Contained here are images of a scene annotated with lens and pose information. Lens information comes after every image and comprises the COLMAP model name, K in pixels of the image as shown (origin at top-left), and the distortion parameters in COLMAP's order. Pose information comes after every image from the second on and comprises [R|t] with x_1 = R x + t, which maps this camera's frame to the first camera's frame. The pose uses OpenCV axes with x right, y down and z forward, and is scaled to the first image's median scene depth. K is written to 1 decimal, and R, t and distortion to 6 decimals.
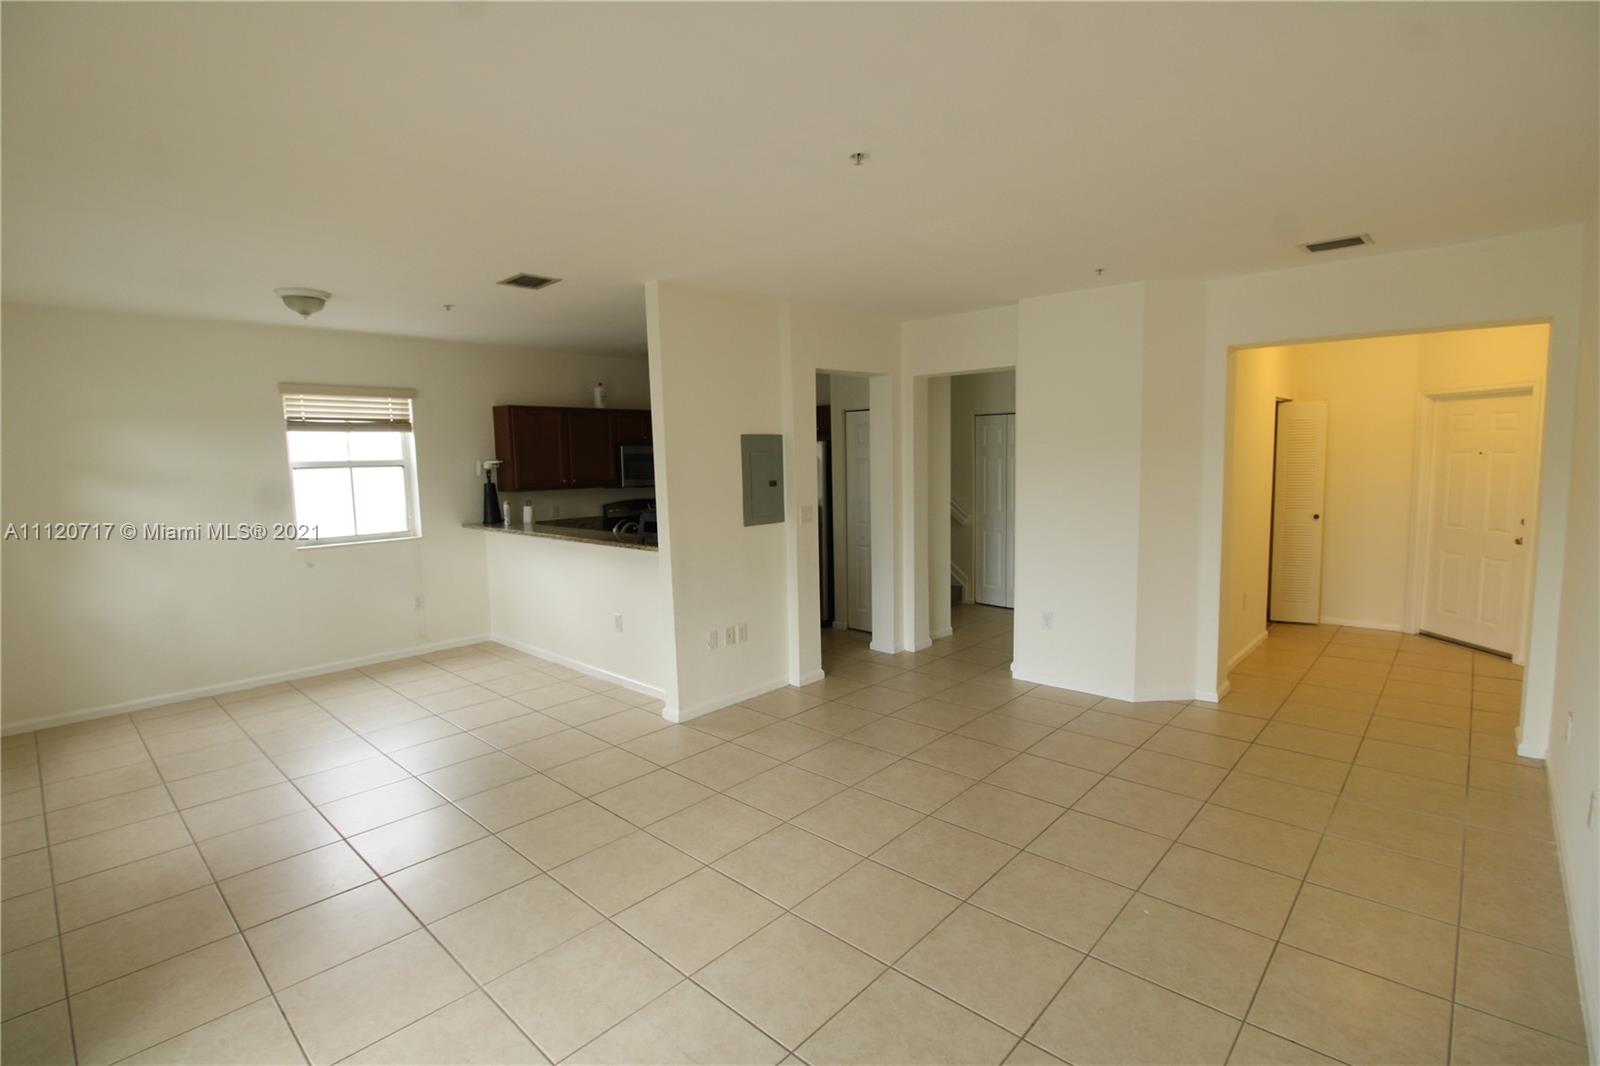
lens RADIAL K [[737.4, 0, 801.8], [0, 737.4, 537.1], [0, 0, 1]] dist [0.001376, -0.009975]
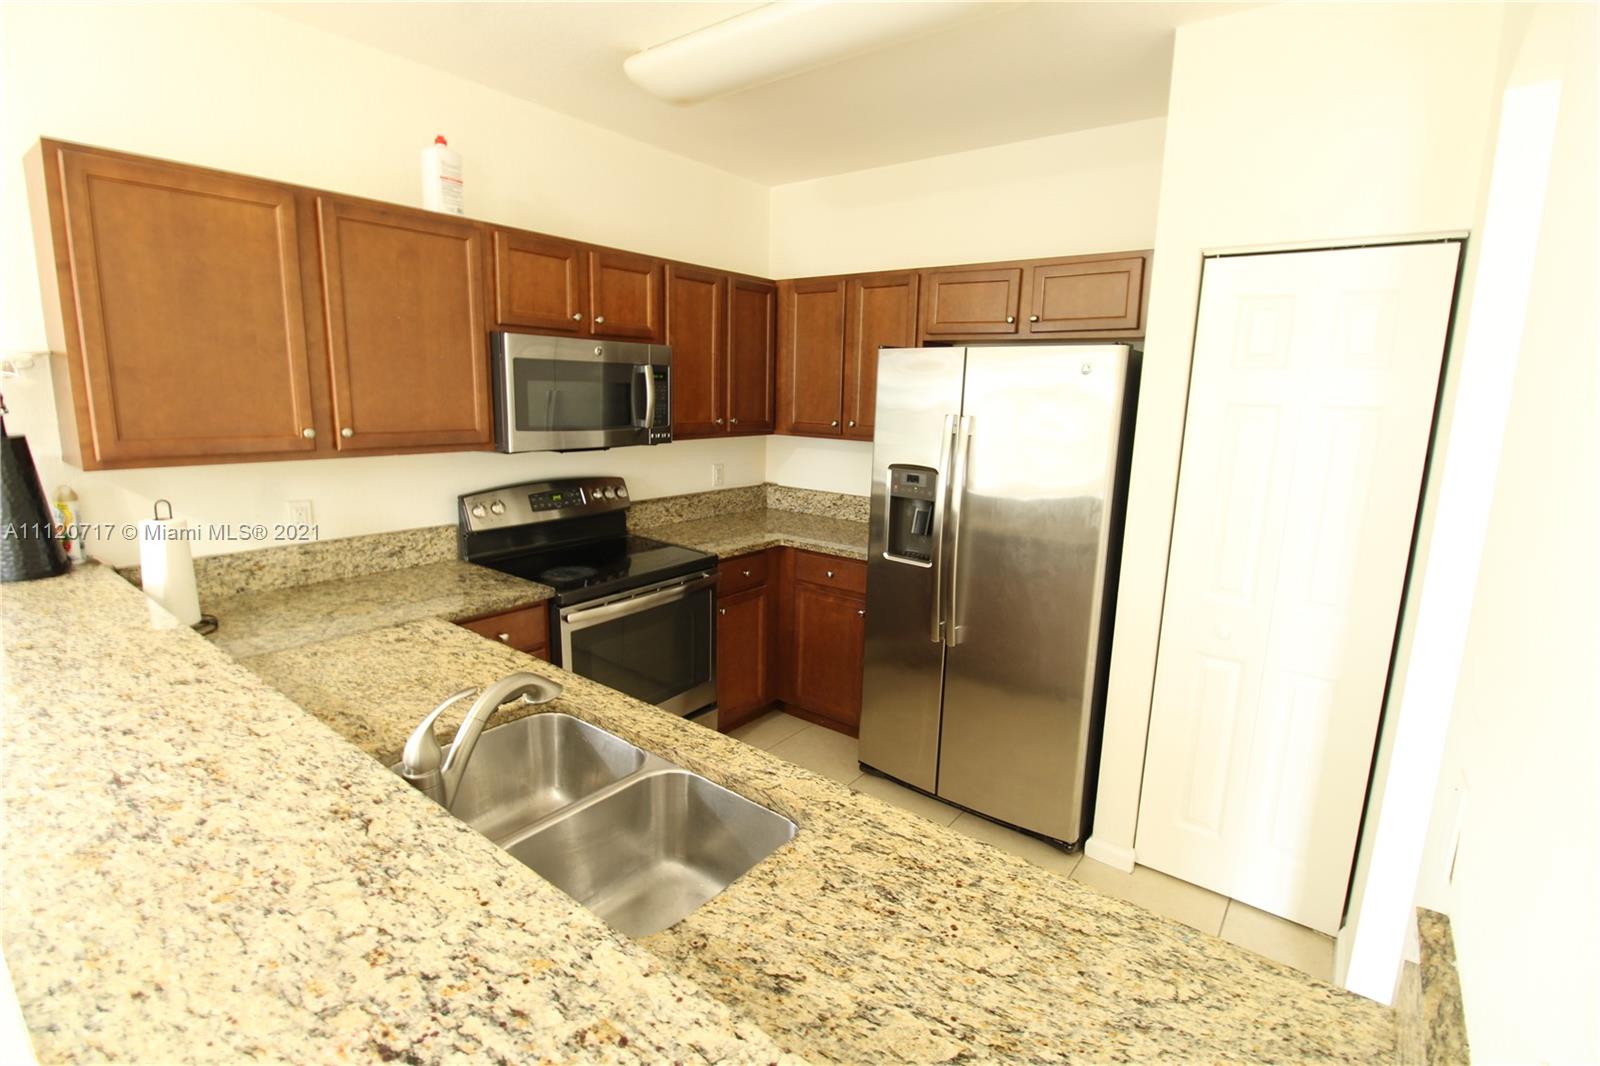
lens RADIAL K [[744.5, 0, 806.0], [0, 744.5, 525.1], [0, 0, 1]] dist [0.002556, -0.014079]
pose [[0.993425, 0.026717, 0.111328, -0.187746], [-0.035028, 0.996688, 0.073383, -0.085758], [-0.108998, -0.076801, 0.991071, 0.838536]]
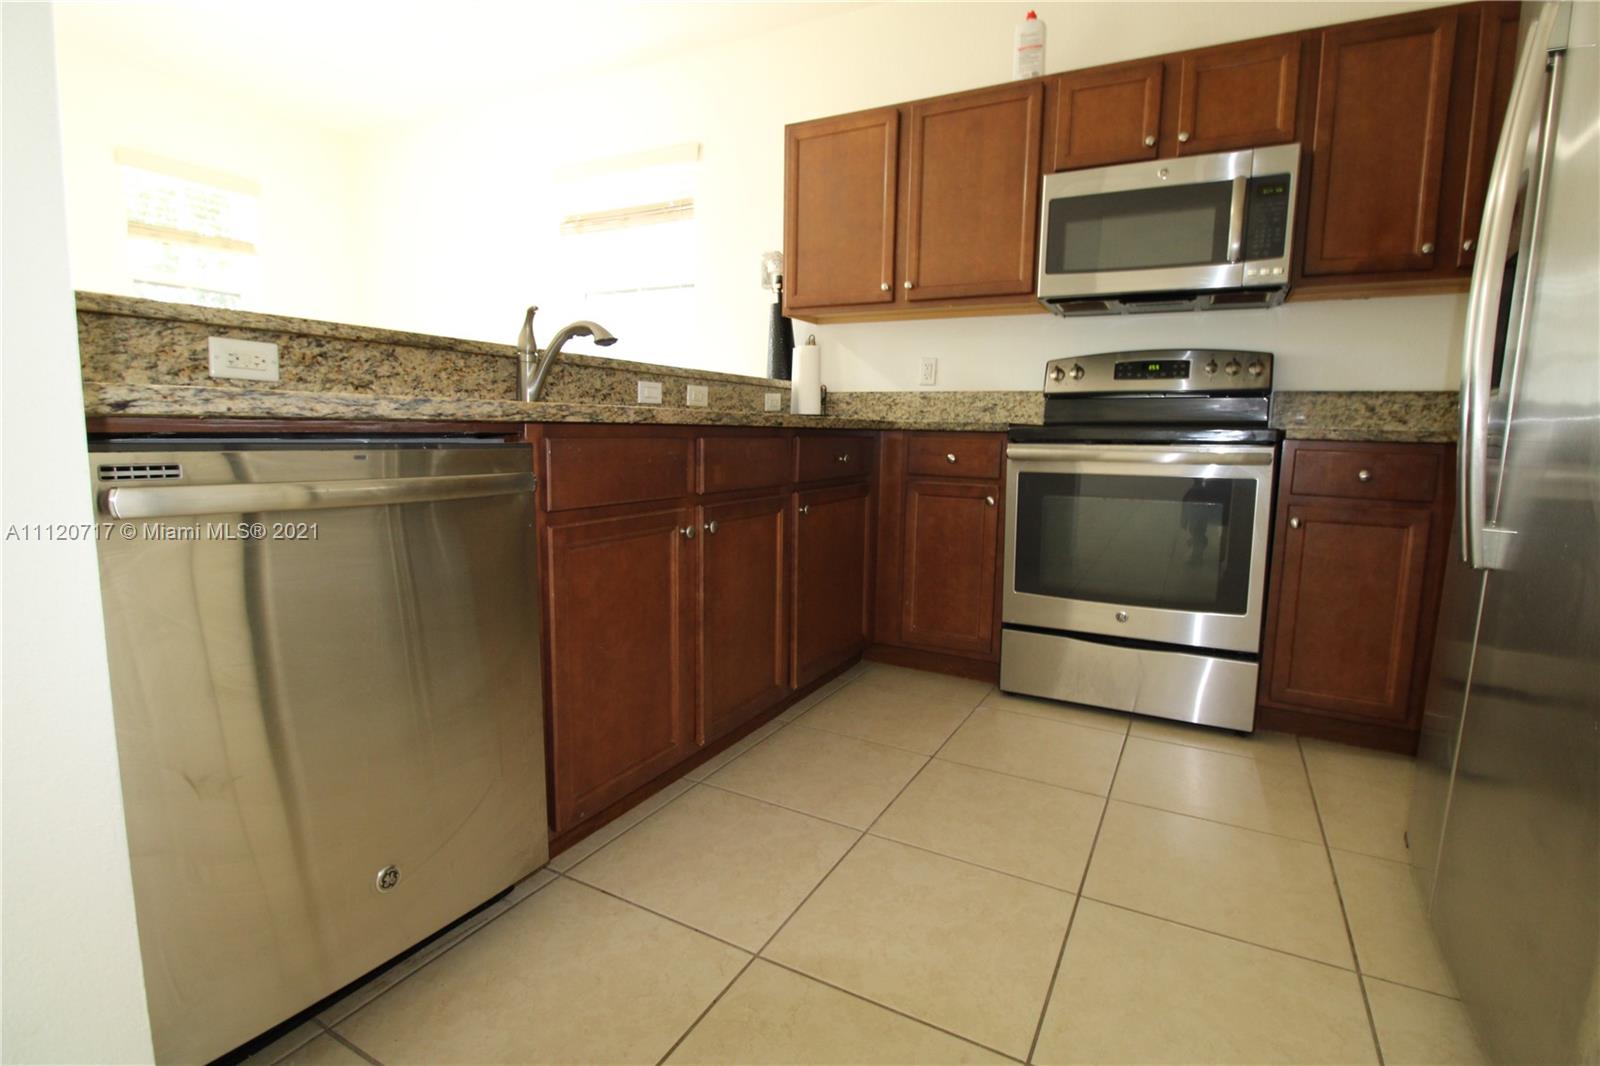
lens RADIAL K [[744.5, 0, 806.0], [0, 744.5, 525.1], [0, 0, 1]] dist [0.002556, -0.014079]
pose [[0.261663, 0.151058, -0.953265, 0.111160], [-0.131751, 0.984021, 0.119768, 0.014217], [0.956124, 0.094255, 0.277384, 1.069397]]
